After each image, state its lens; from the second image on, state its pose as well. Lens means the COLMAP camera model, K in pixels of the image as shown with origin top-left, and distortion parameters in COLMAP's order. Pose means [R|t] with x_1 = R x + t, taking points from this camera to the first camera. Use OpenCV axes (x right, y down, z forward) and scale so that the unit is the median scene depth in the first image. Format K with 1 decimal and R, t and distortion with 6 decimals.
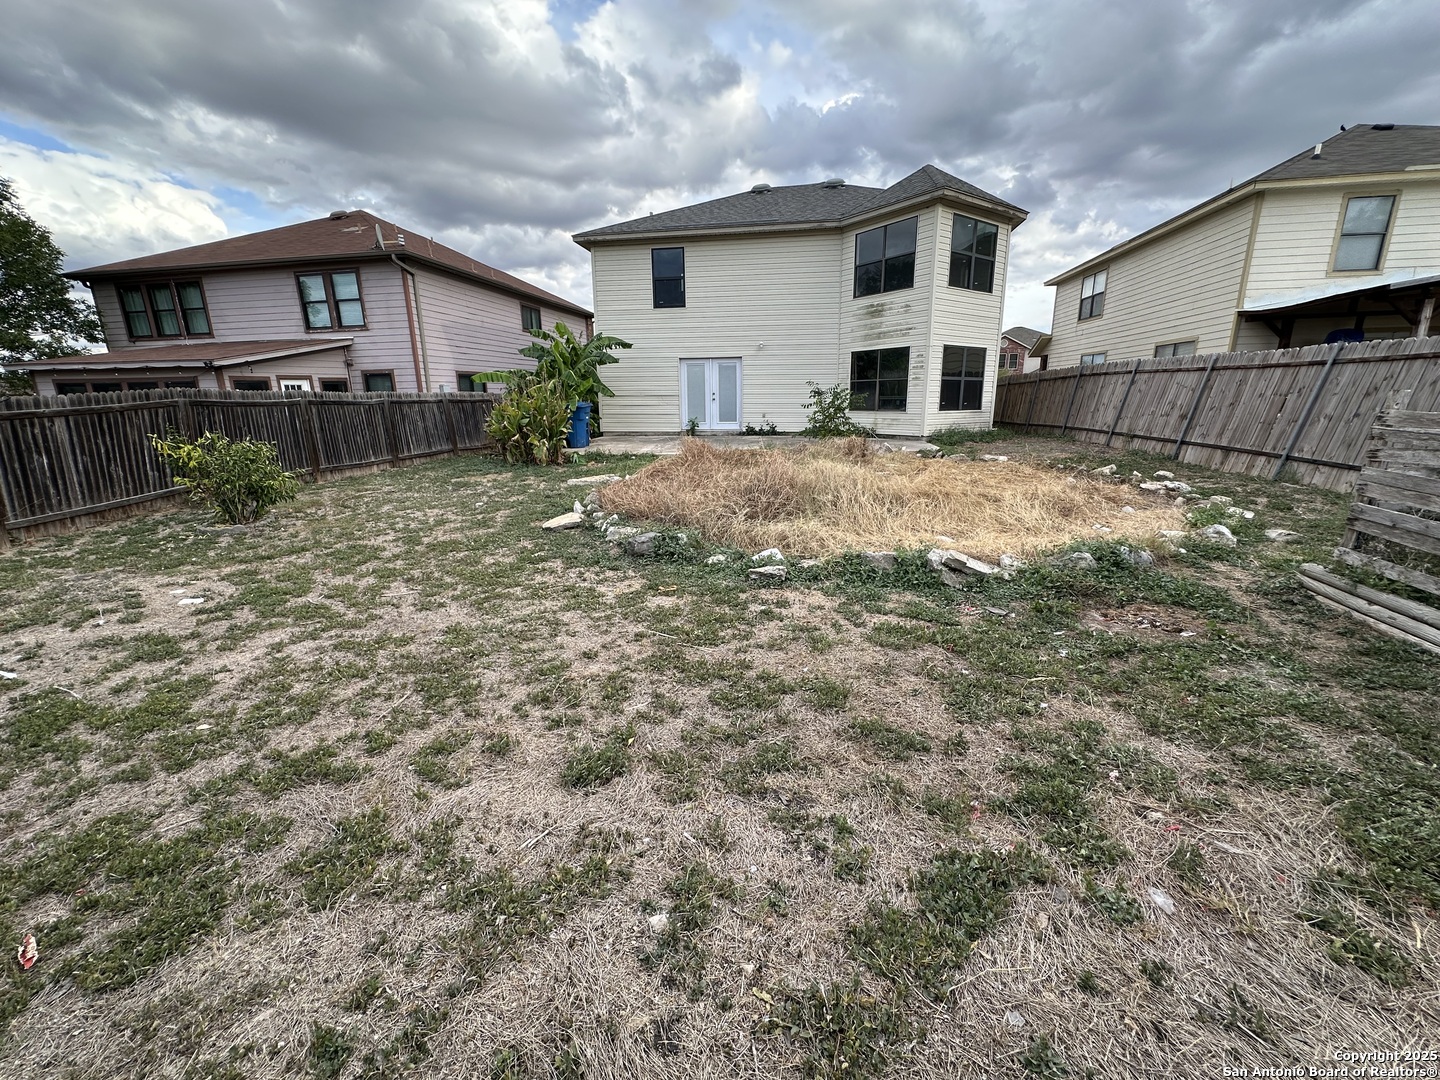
lens RADIAL K [[575.0, 0, 708.6], [0, 575.0, 547.7], [0, 0, 1]] dist [-0.005799, 0.001732]
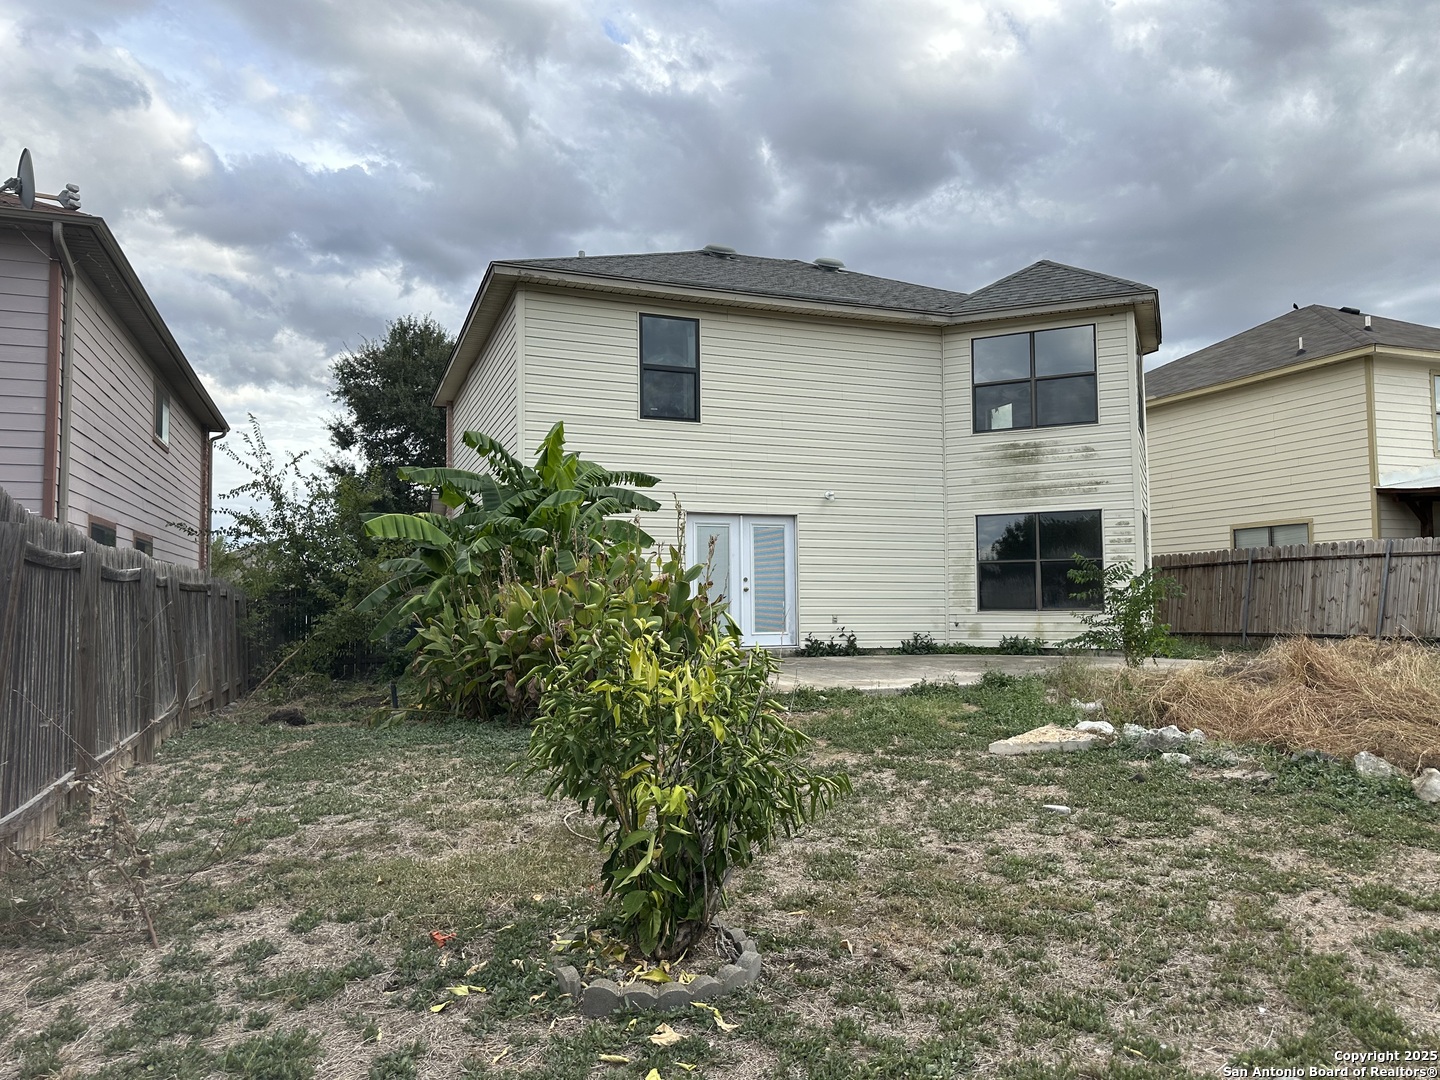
lens RADIAL K [[996.3, 0, 721.2], [0, 996.3, 541.6], [0, 0, 1]] dist [0.095936, -0.006912]
pose [[0.857706, 0.038058, 0.512730, -0.523603], [0.128104, 0.949986, -0.284810, -0.049187], [-0.497926, 0.309966, 0.809933, 0.290751]]
